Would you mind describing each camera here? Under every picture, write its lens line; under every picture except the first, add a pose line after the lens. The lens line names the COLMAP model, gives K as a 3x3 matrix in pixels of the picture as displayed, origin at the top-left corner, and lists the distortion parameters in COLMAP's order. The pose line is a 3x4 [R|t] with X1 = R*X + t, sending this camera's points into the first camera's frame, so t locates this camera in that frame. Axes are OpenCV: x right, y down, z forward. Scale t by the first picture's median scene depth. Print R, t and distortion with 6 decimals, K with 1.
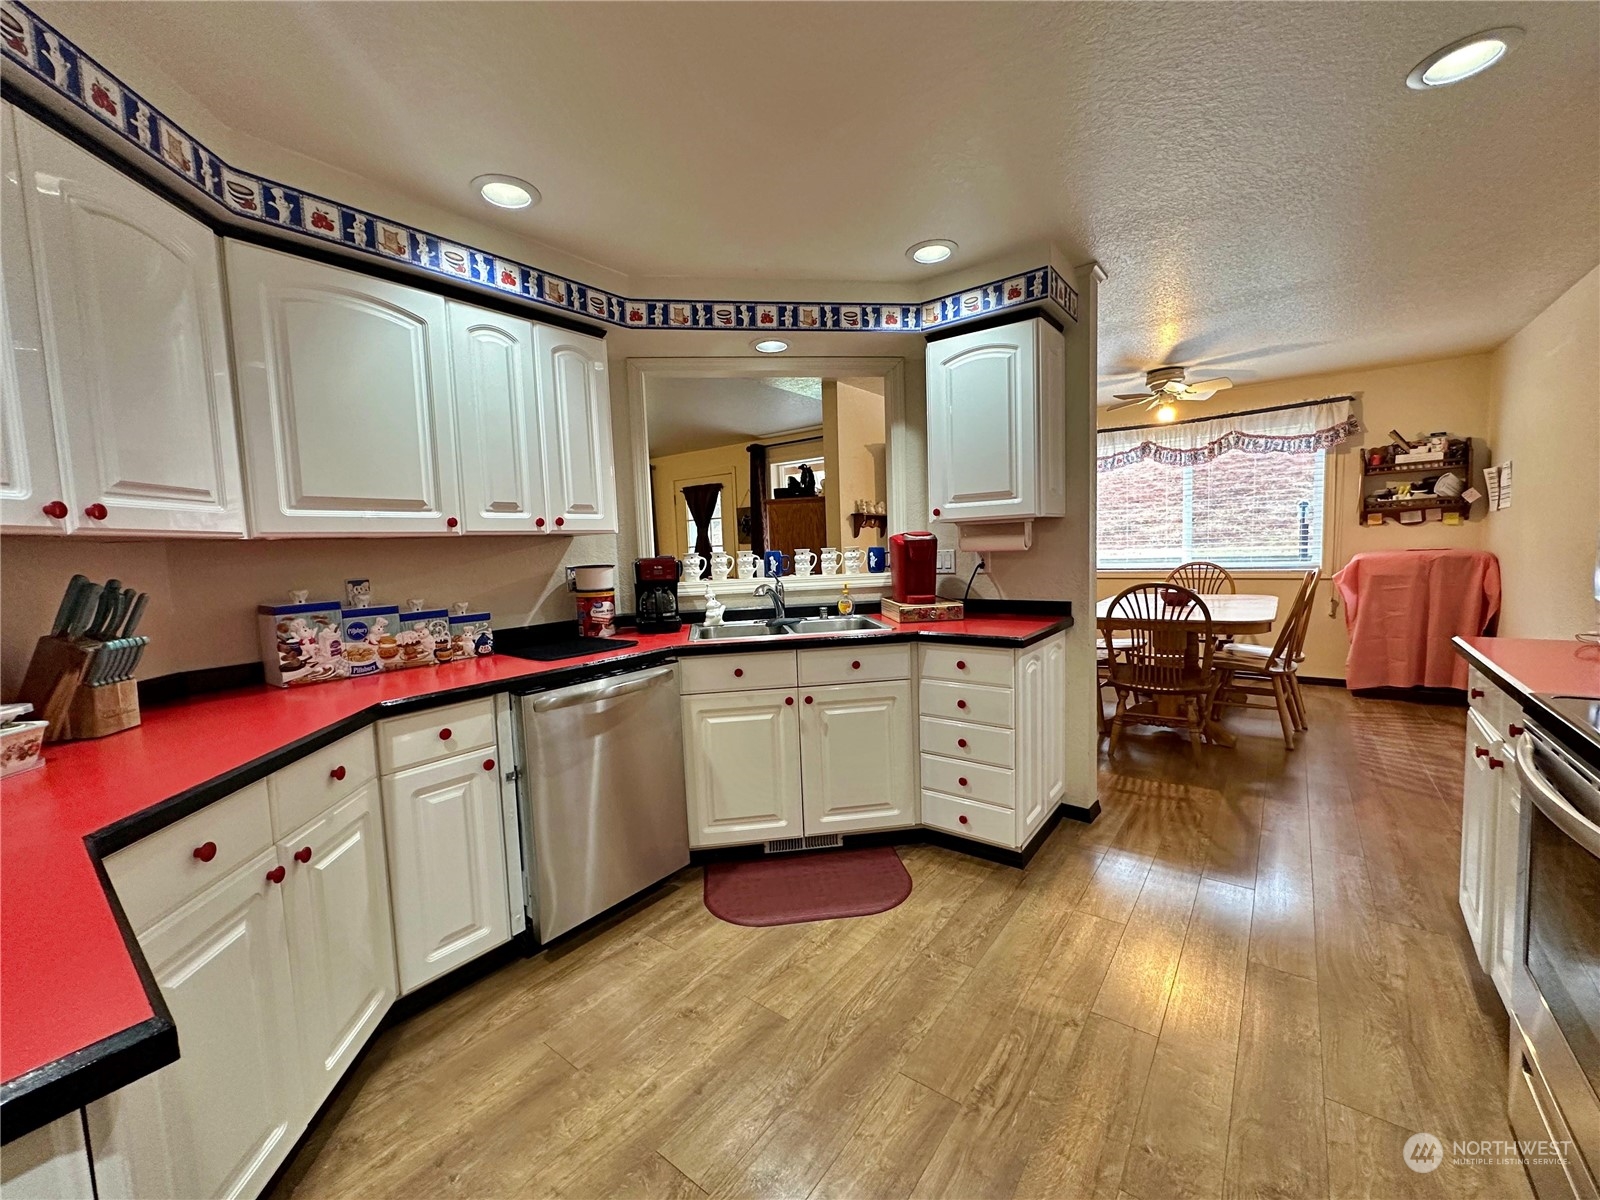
lens RADIAL K [[641.3, 0, 797.8], [0, 641.3, 598.1], [0, 0, 1]] dist [-0.001027, 0.000204]
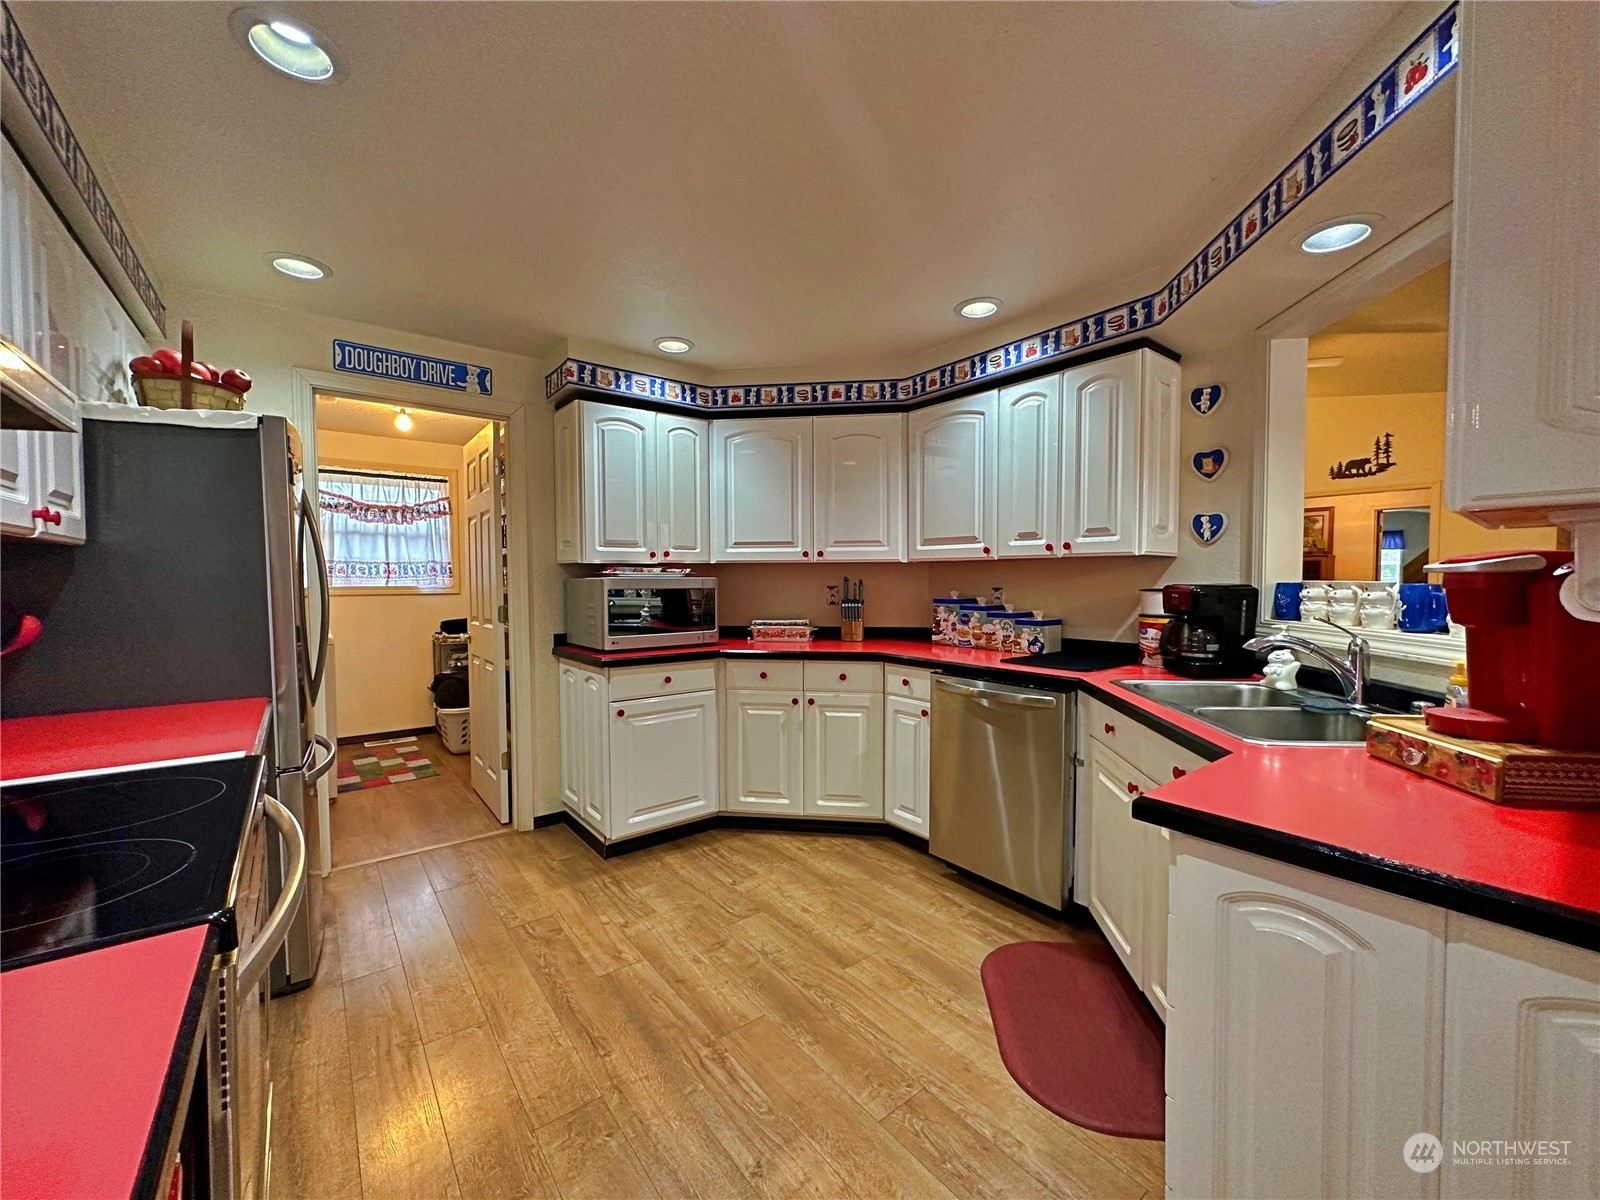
lens RADIAL K [[641.3, 0, 797.8], [0, 641.3, 598.1], [0, 0, 1]] dist [-0.001027, 0.000204]
pose [[-0.253740, 0.071340, -0.964638, 0.957204], [-0.067710, 0.993520, 0.091286, -0.117643], [0.964900, 0.088479, -0.247265, 0.986641]]
